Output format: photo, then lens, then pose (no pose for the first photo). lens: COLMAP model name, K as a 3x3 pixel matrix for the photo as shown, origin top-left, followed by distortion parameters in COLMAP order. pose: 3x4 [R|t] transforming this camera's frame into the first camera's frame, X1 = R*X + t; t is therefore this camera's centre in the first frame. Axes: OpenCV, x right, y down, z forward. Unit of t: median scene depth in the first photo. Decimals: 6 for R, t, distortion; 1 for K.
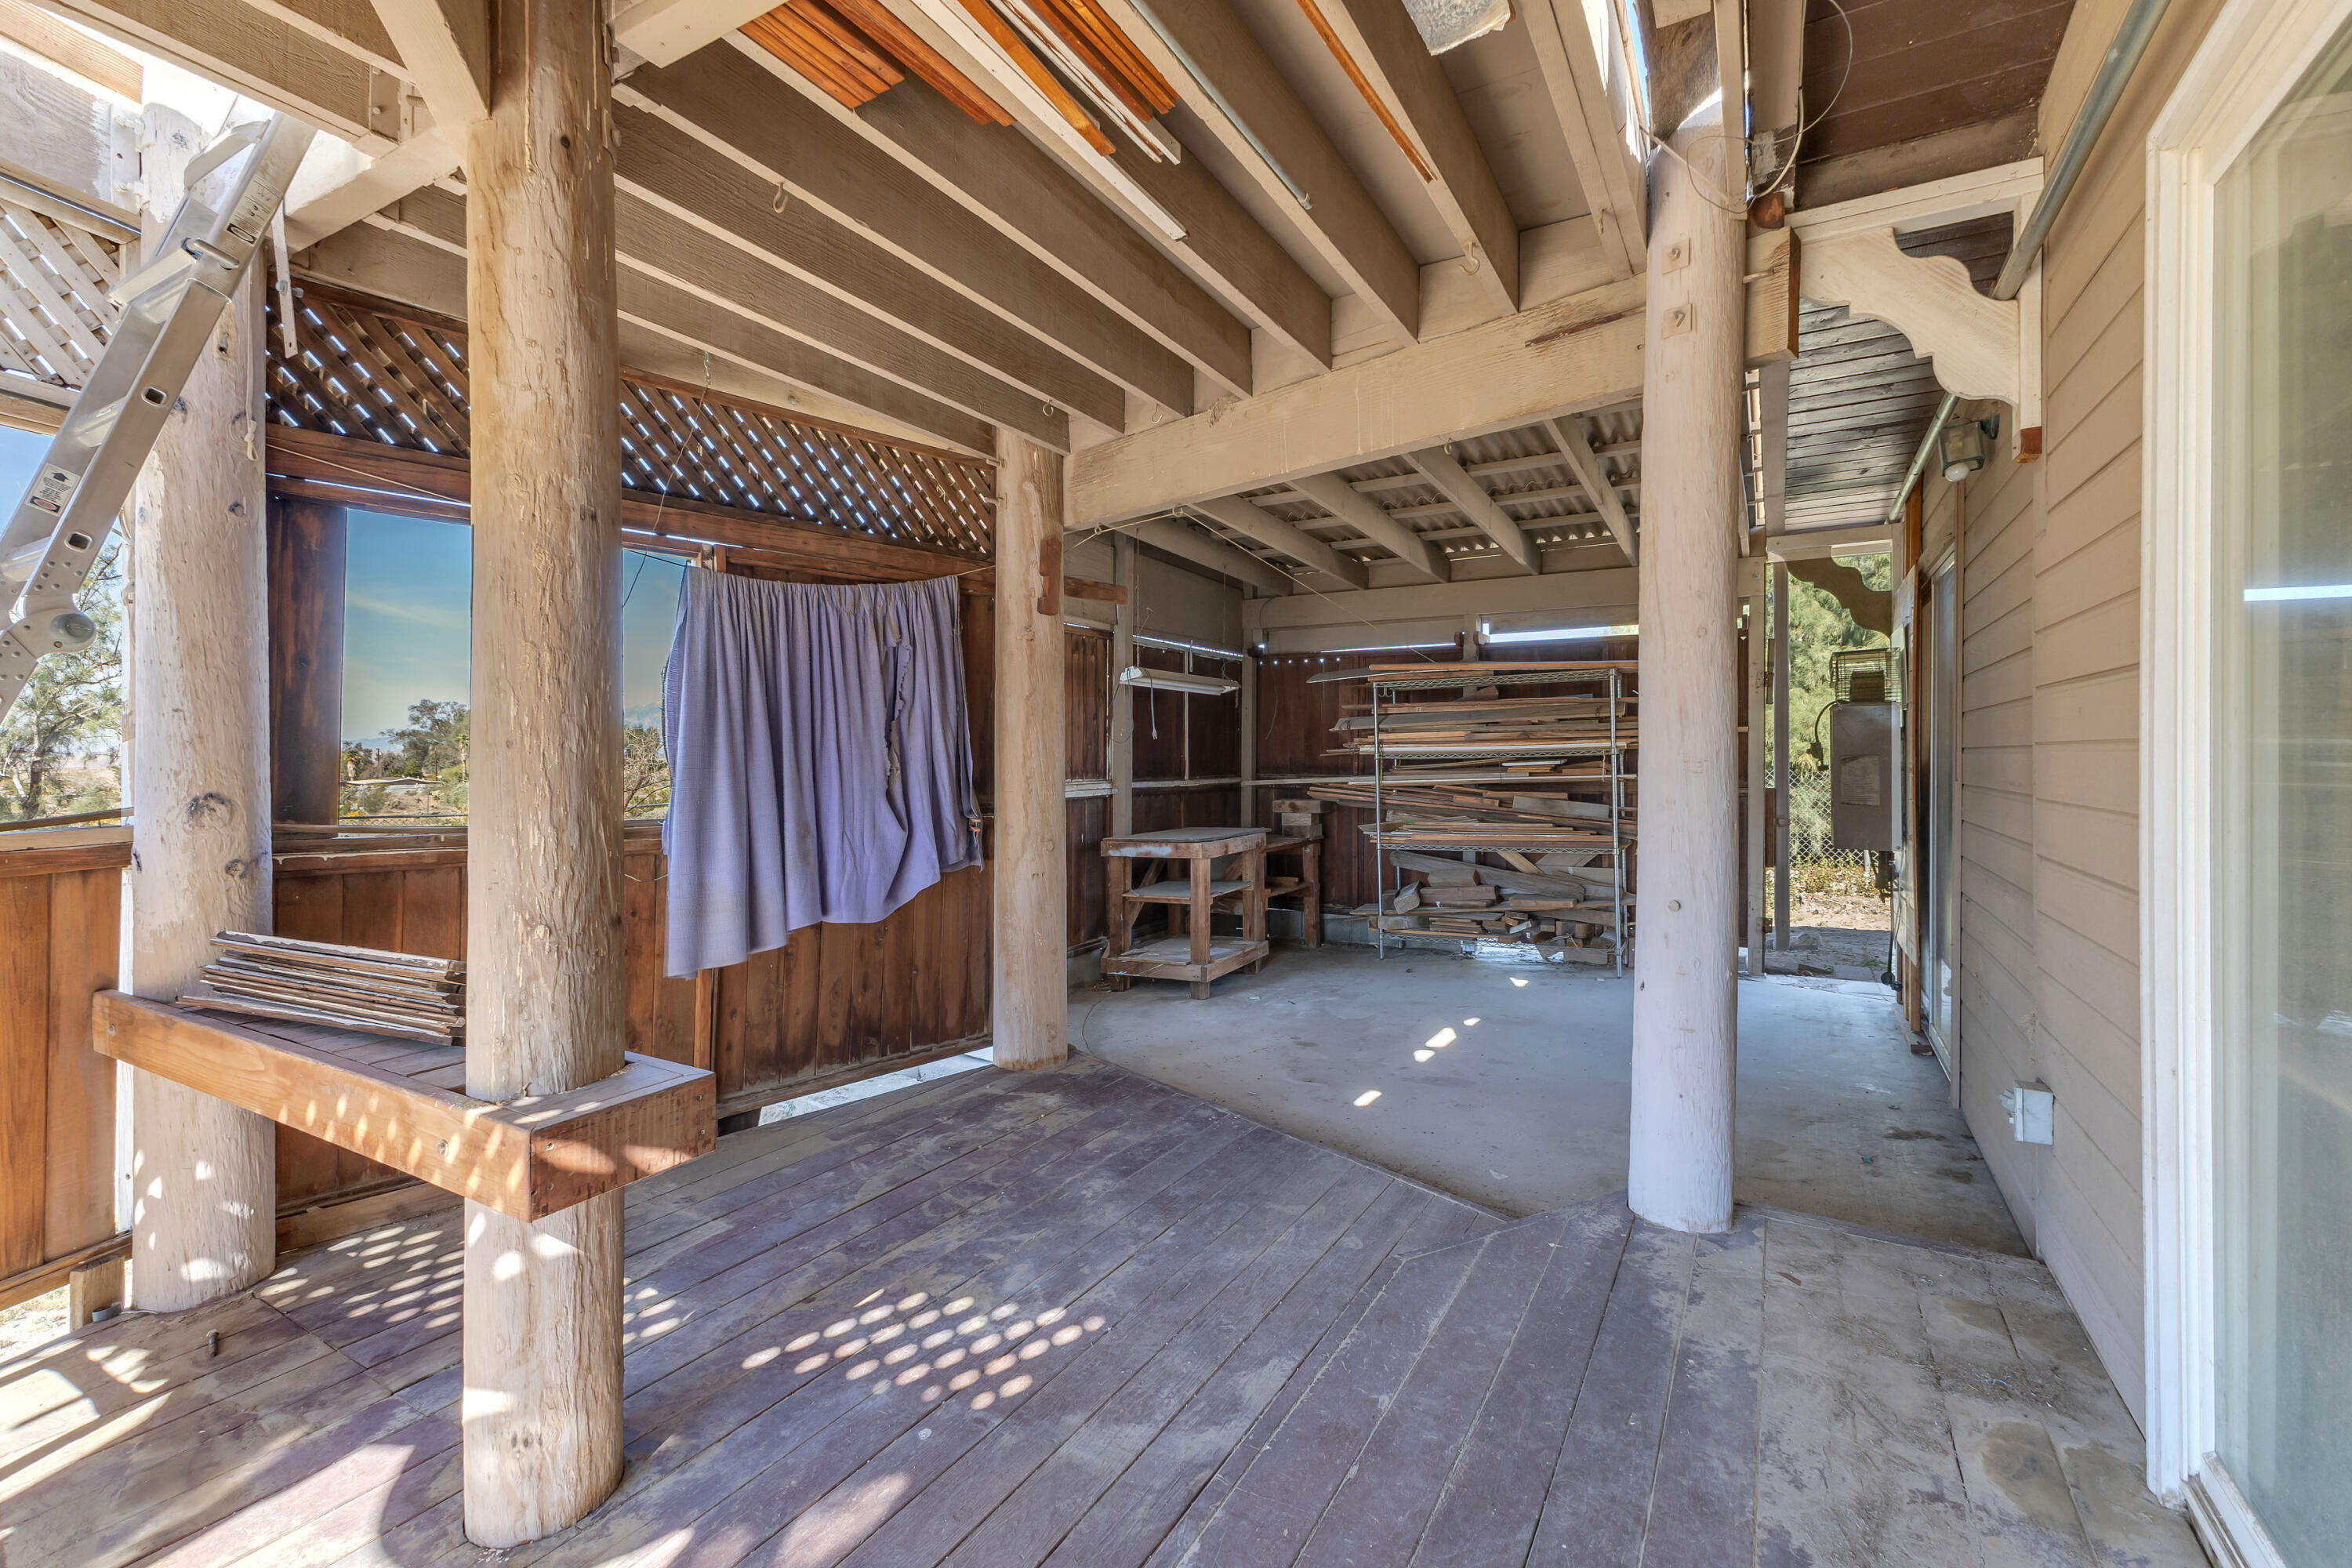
lens RADIAL K [[1075.8, 0, 1176.0], [0, 1075.8, 784.0], [0, 0, 1]] dist [0.010746, -0.000082]
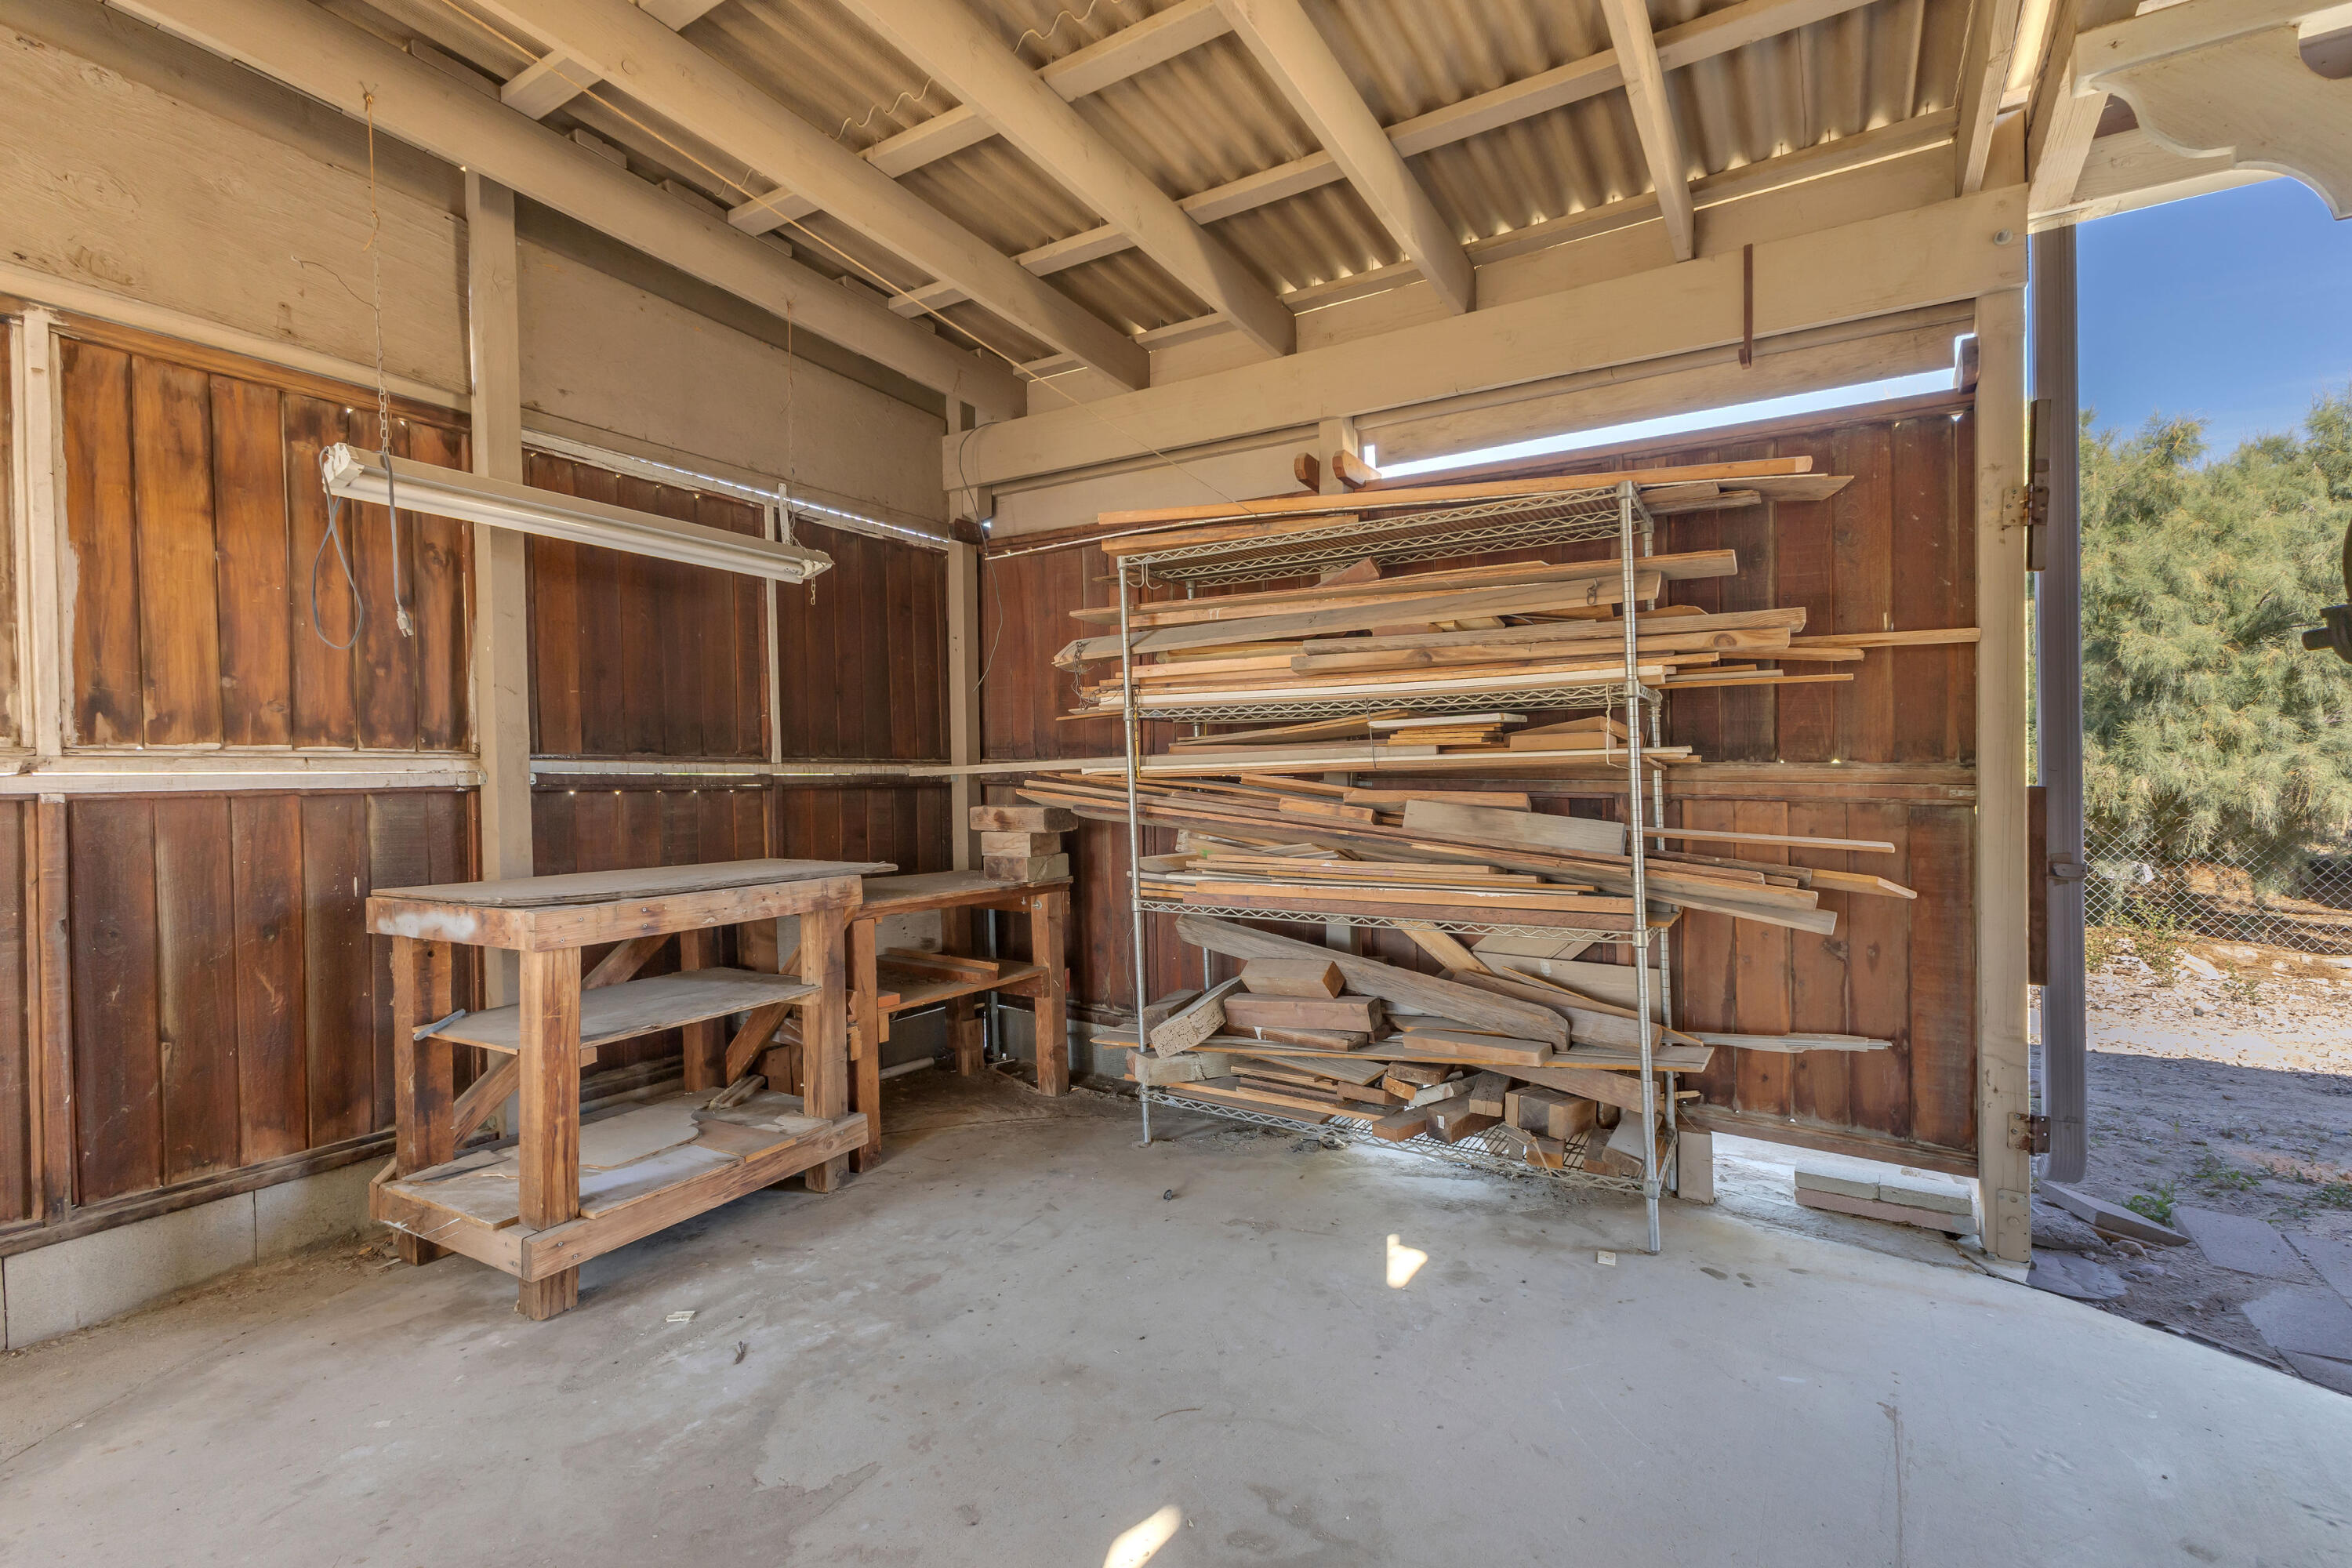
lens RADIAL K [[1031.0, 0, 1181.2], [0, 1031.0, 752.1], [0, 0, 1]] dist [0.010226, -0.000372]
pose [[0.998033, 0.007879, -0.062201, 0.238692], [-0.010622, 0.998980, -0.043896, 0.010513], [0.061792, 0.044471, 0.997098, 0.551665]]
